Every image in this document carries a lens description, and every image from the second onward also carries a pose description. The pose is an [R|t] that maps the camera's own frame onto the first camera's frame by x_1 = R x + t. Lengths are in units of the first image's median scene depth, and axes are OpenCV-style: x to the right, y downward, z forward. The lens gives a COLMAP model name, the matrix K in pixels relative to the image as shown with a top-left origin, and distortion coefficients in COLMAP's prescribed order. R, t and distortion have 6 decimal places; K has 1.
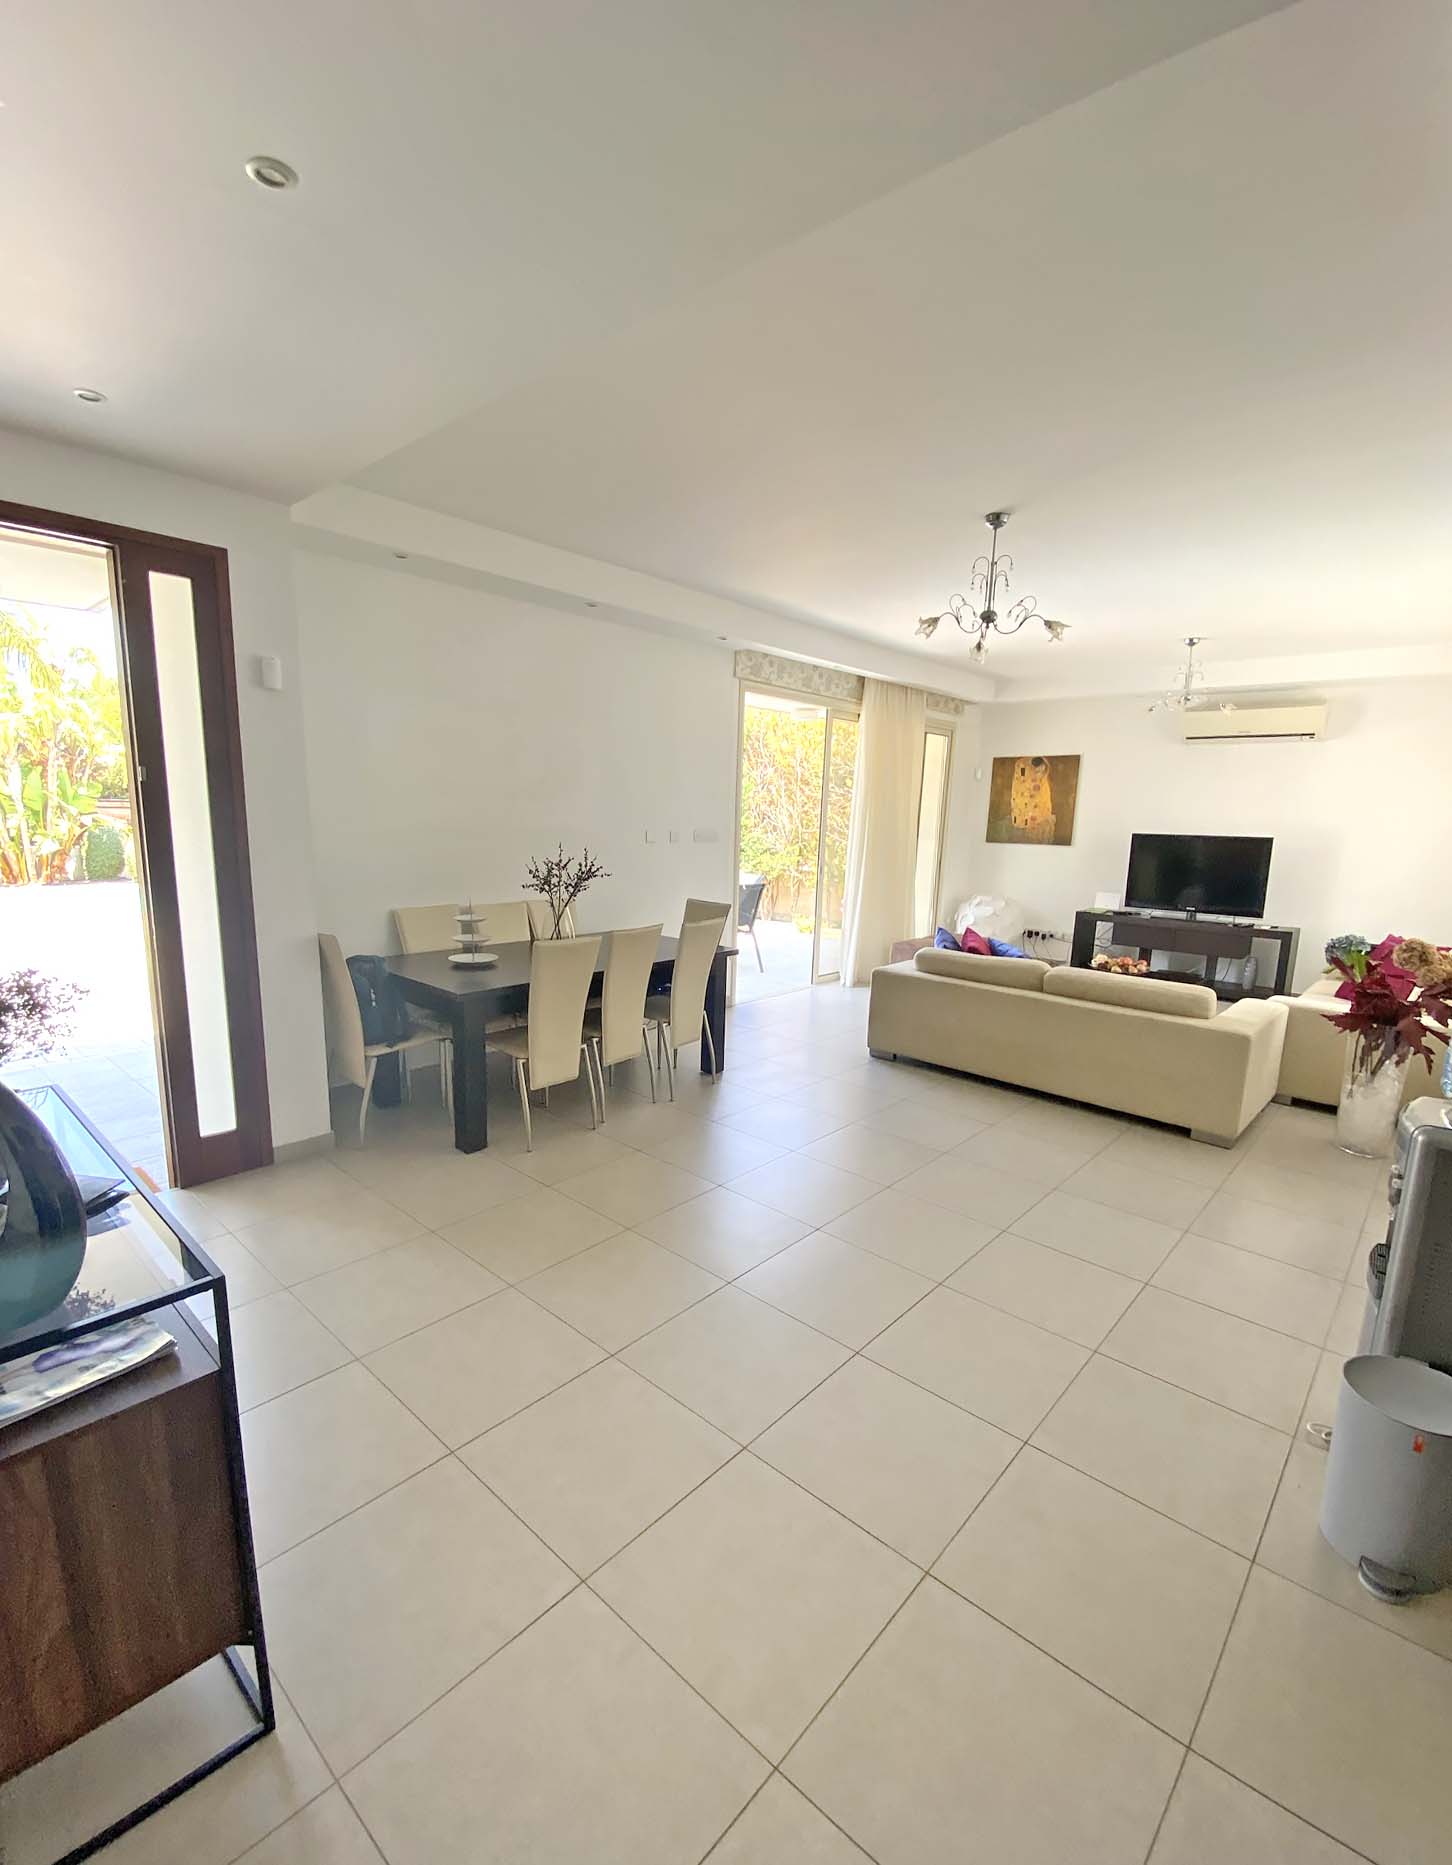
lens RADIAL K [[826.7, 0, 725.8], [0, 826.7, 950.2], [0, 0, 1]] dist [-0.000636, -0.000113]
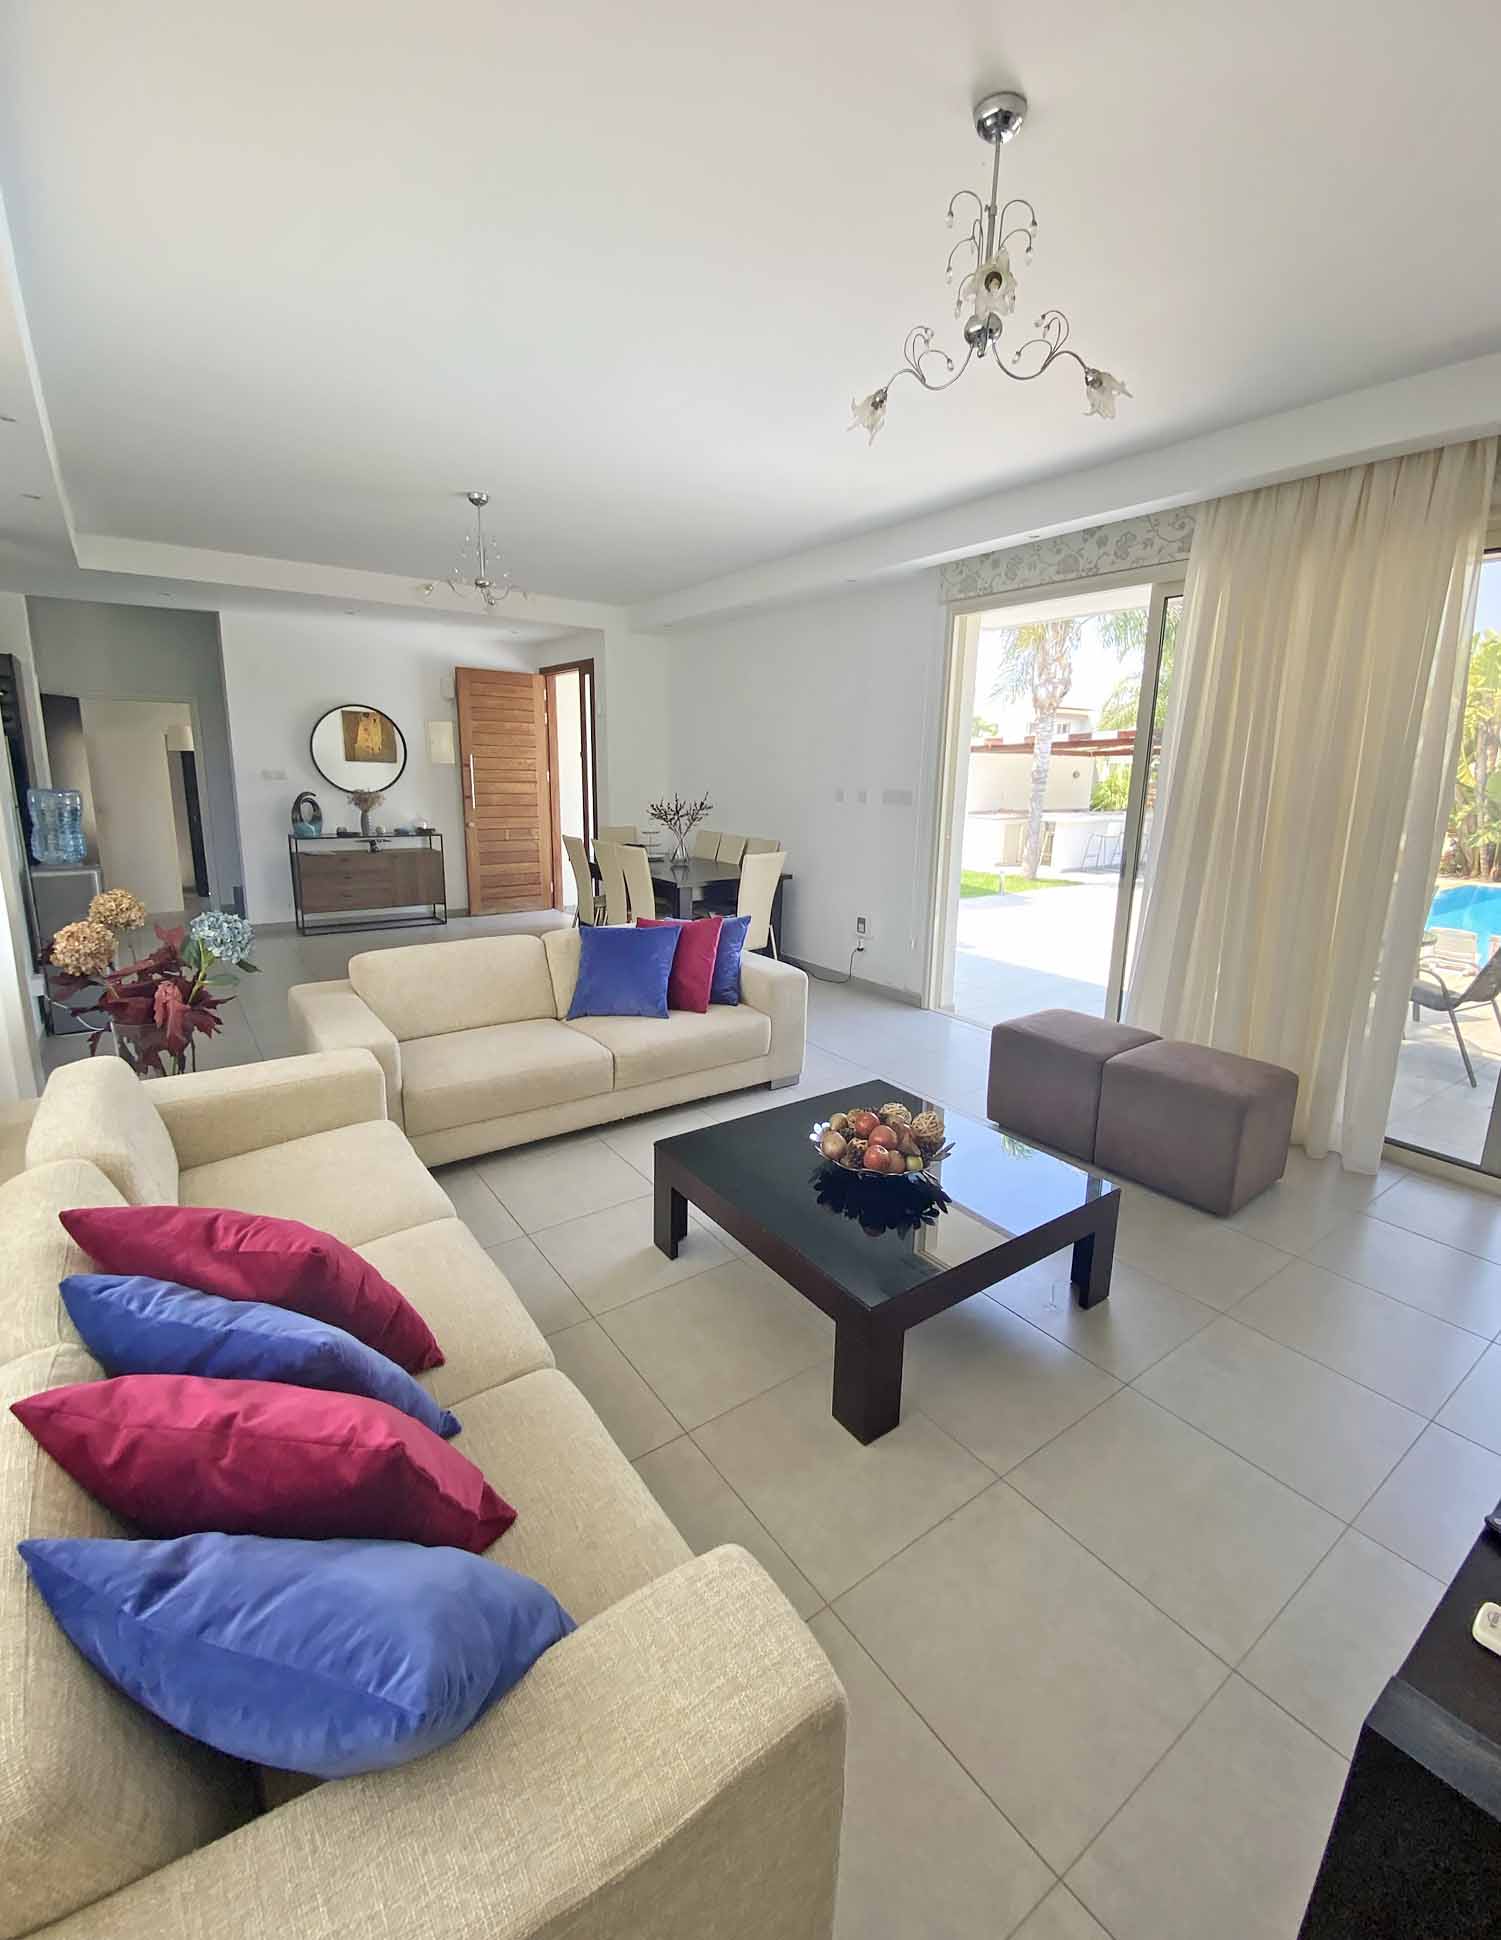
lens RADIAL K [[860.0, 0, 749.8], [0, 860.0, 962.3], [0, 0, 1]] dist [-0.000636, -0.000113]
pose [[-0.208278, 0.194963, -0.958441, 0.844272], [-0.177858, 0.956043, 0.233125, -0.138451], [0.961762, 0.219022, -0.164447, 0.930512]]
